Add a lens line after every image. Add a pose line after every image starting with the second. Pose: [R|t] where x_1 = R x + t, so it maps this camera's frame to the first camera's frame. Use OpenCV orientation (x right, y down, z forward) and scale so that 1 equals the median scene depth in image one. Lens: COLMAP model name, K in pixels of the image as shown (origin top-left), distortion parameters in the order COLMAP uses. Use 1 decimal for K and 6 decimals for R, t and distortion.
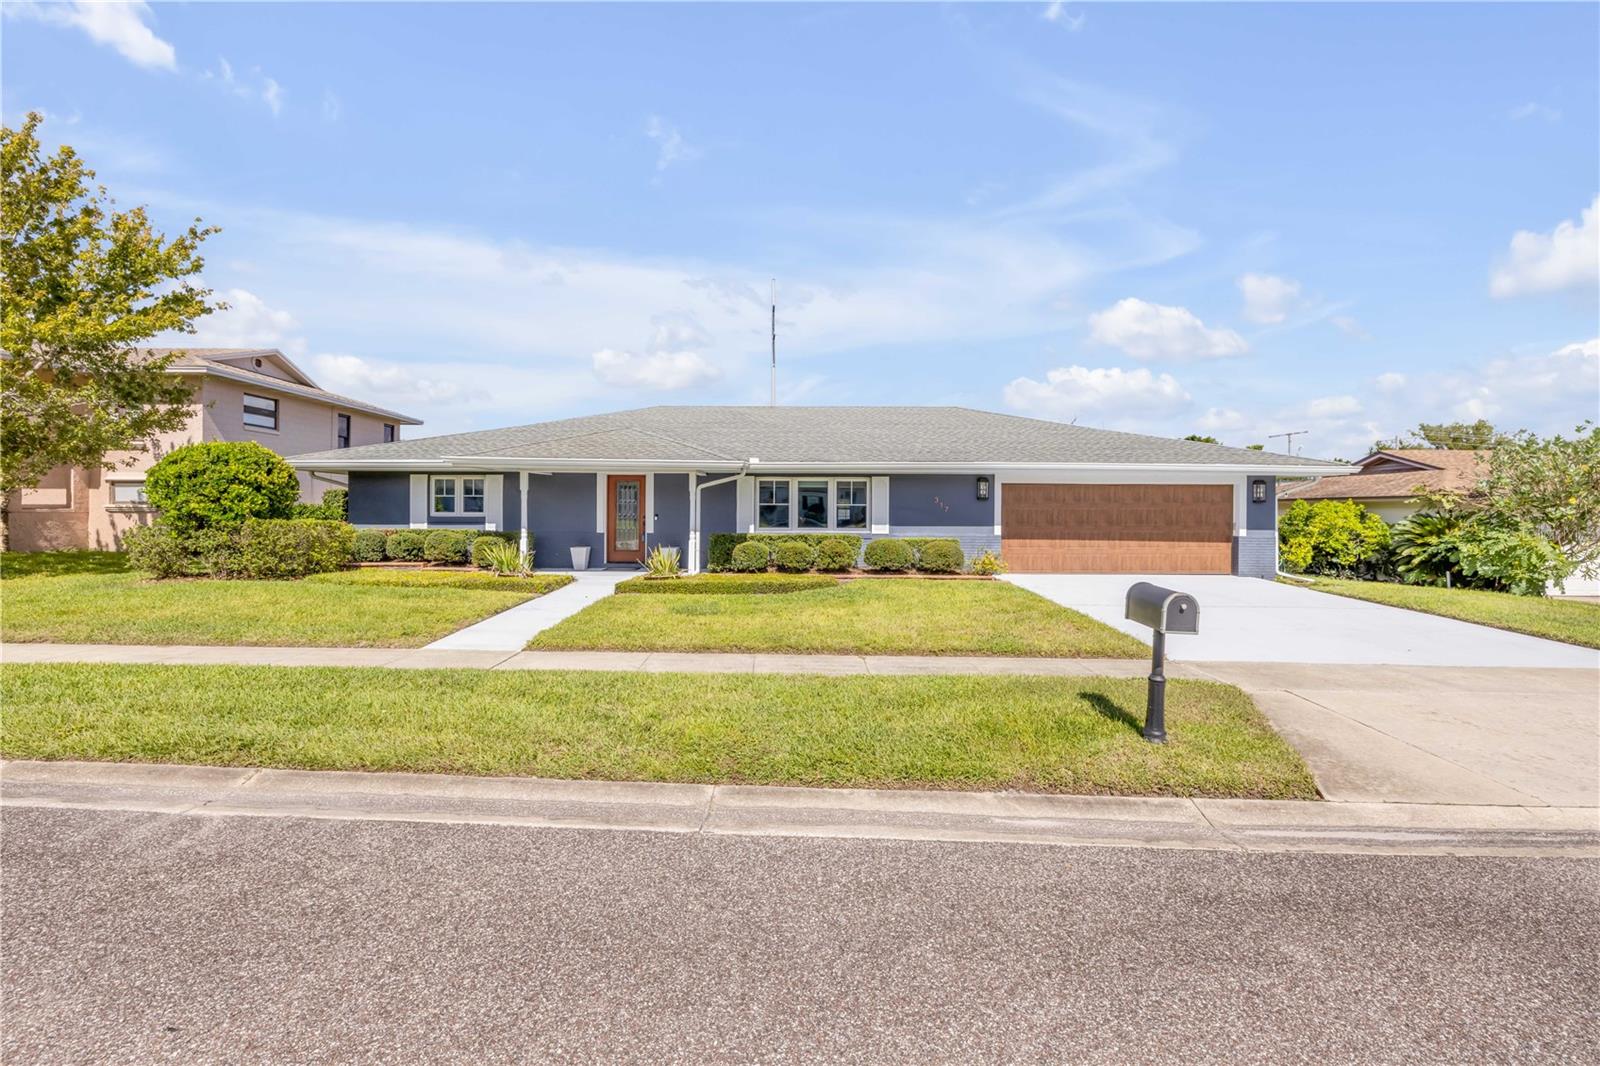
lens RADIAL K [[685.9, 0, 791.2], [0, 685.9, 502.1], [0, 0, 1]] dist [0.000699, -0.000376]
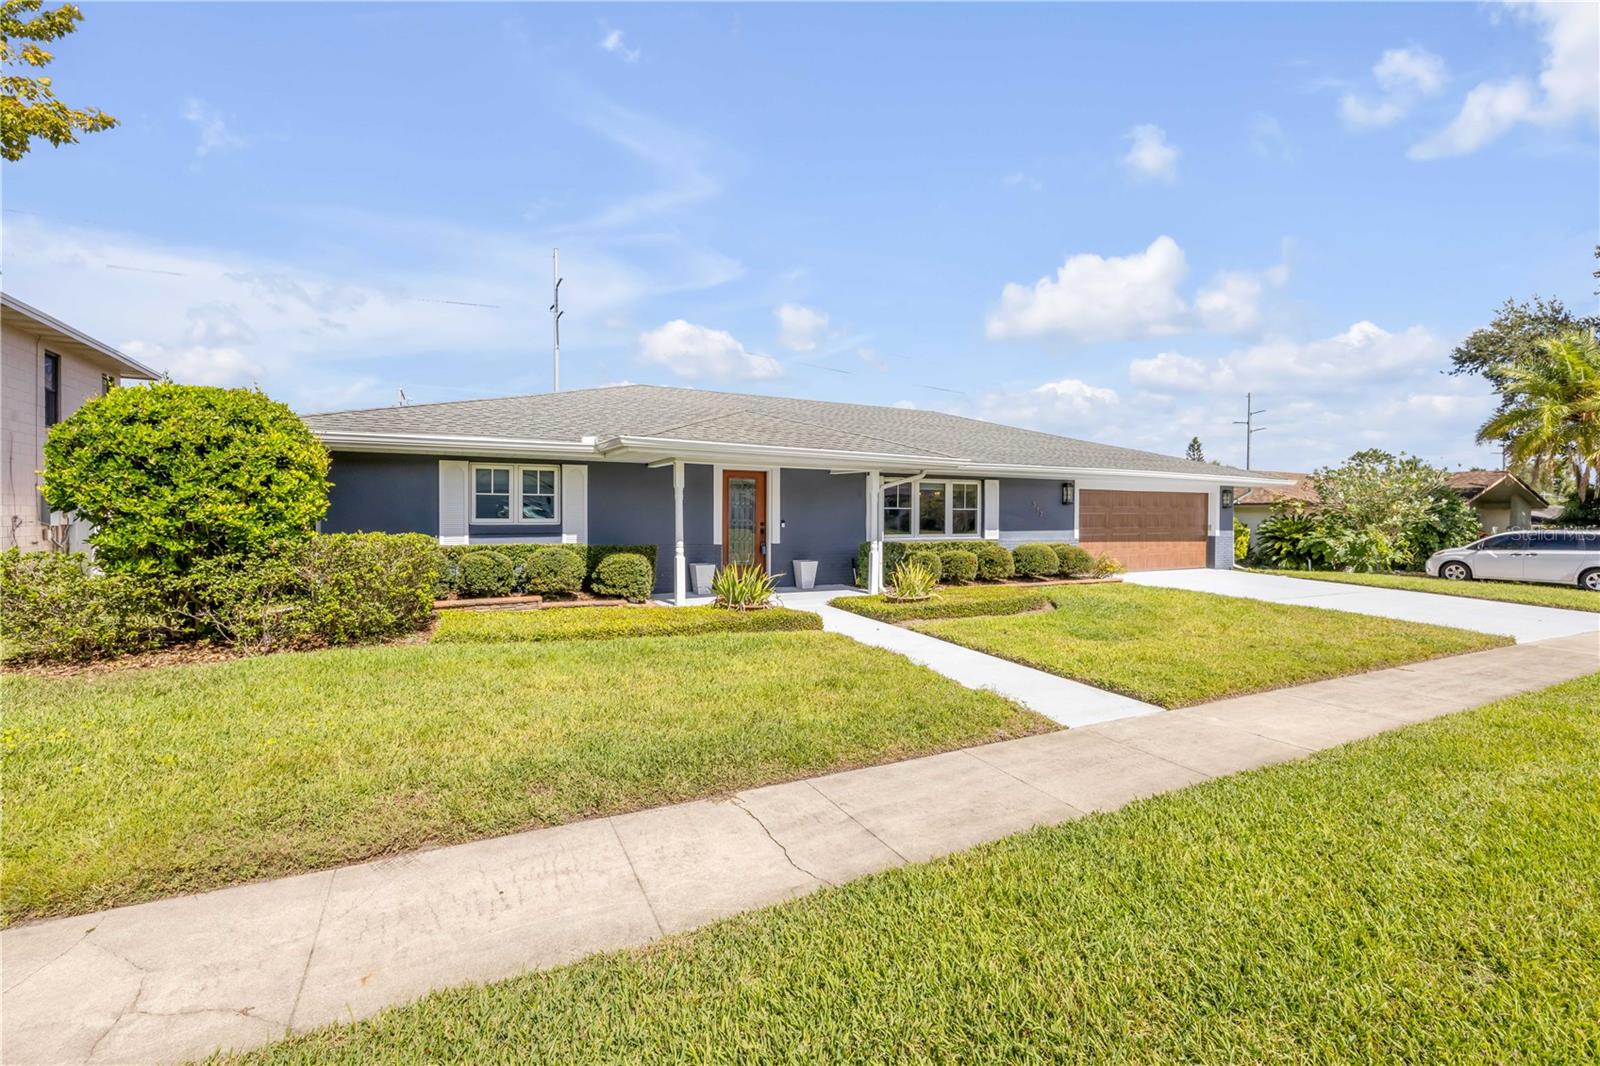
lens RADIAL K [[685.9, 0, 791.2], [0, 685.9, 502.1], [0, 0, 1]] dist [0.000699, -0.000376]
pose [[0.882376, 0.007053, 0.470492, -0.570370], [-0.005745, 0.999975, -0.004215, -0.000126], [-0.470510, 0.001017, 0.882394, 0.283532]]
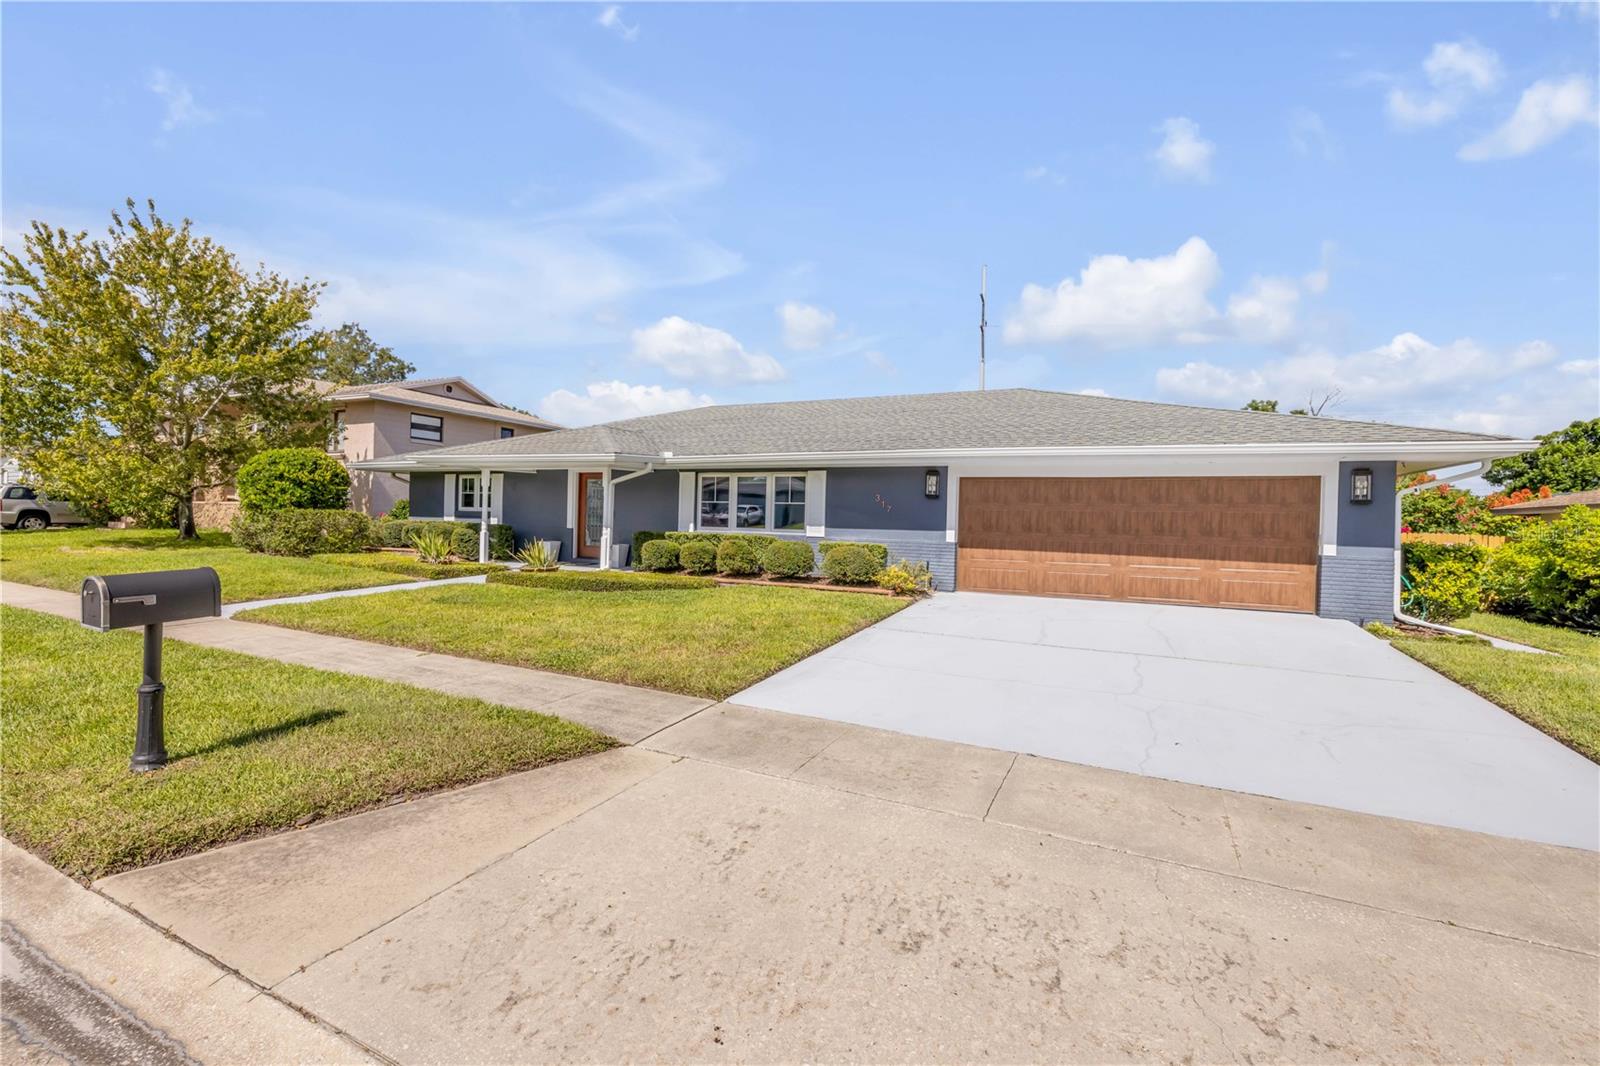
lens RADIAL K [[685.9, 0, 791.2], [0, 685.9, 502.1], [0, 0, 1]] dist [0.000699, -0.000376]
pose [[0.906530, 0.006522, -0.422091, 0.466744], [-0.013119, 0.999833, -0.012727, 0.014126], [0.421937, 0.017075, 0.906464, 0.199100]]
